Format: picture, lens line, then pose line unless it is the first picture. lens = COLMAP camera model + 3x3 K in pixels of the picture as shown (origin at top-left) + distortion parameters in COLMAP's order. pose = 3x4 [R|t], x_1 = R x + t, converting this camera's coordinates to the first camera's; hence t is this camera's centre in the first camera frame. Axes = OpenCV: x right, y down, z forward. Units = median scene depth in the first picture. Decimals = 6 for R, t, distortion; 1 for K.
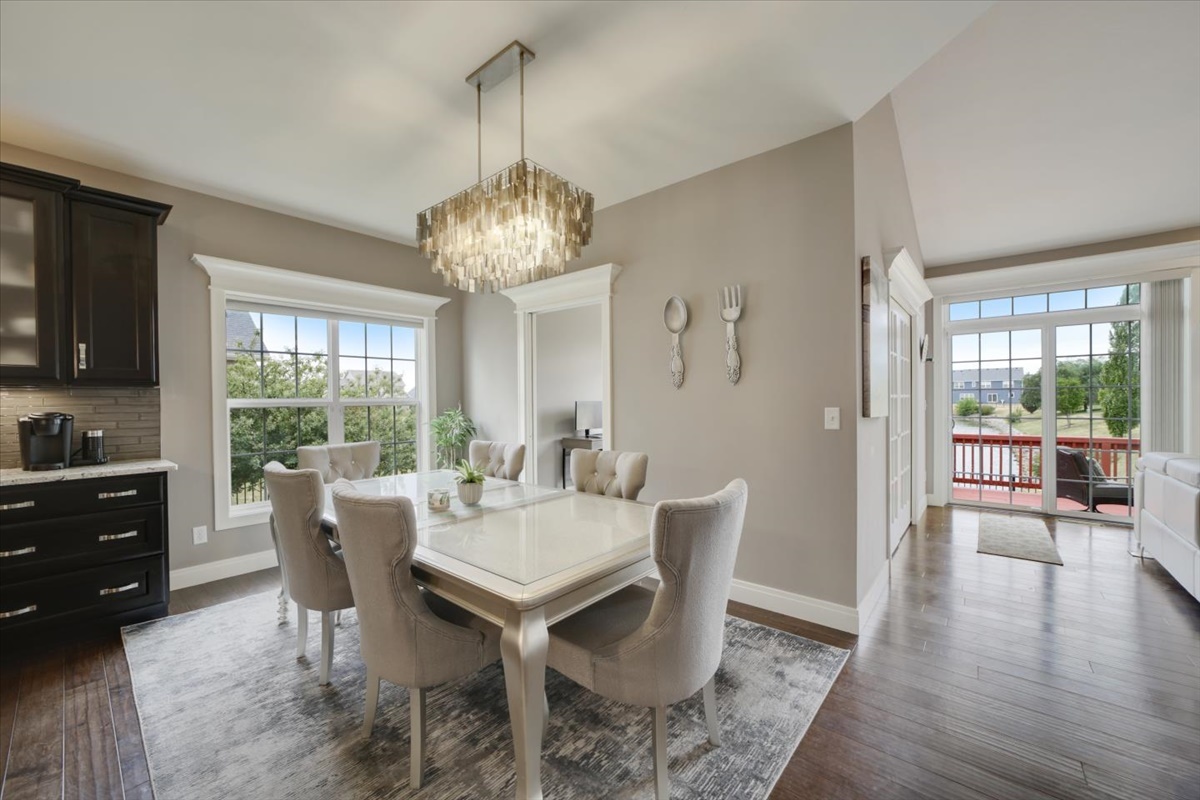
lens RADIAL K [[464.9, 0, 597.2], [0, 464.9, 402.1], [0, 0, 1]] dist [-0.042687, 0.012156]
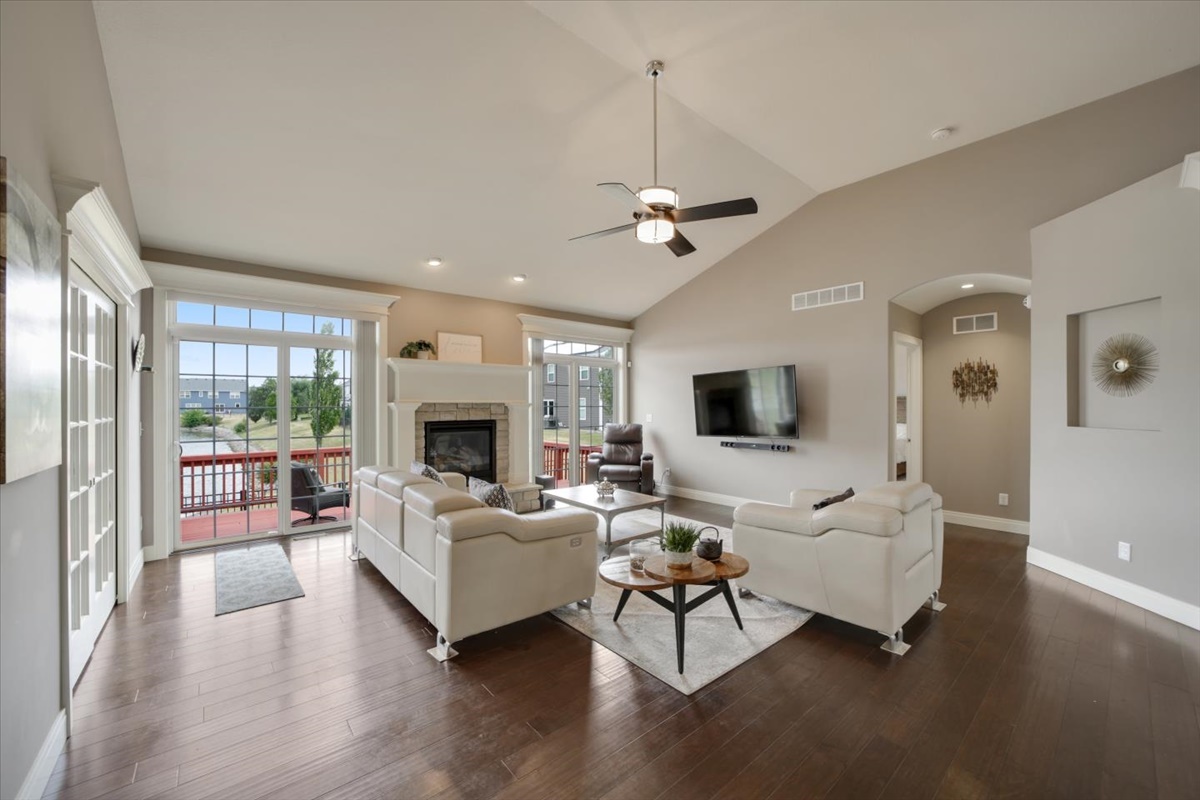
lens RADIAL K [[464.9, 0, 597.2], [0, 464.9, 402.1], [0, 0, 1]] dist [-0.042687, 0.012156]
pose [[0.160089, 0.012711, 0.987021, 0.132873], [0.008159, 0.999866, -0.014200, -0.024454], [-0.987069, 0.010326, 0.159964, 0.172115]]
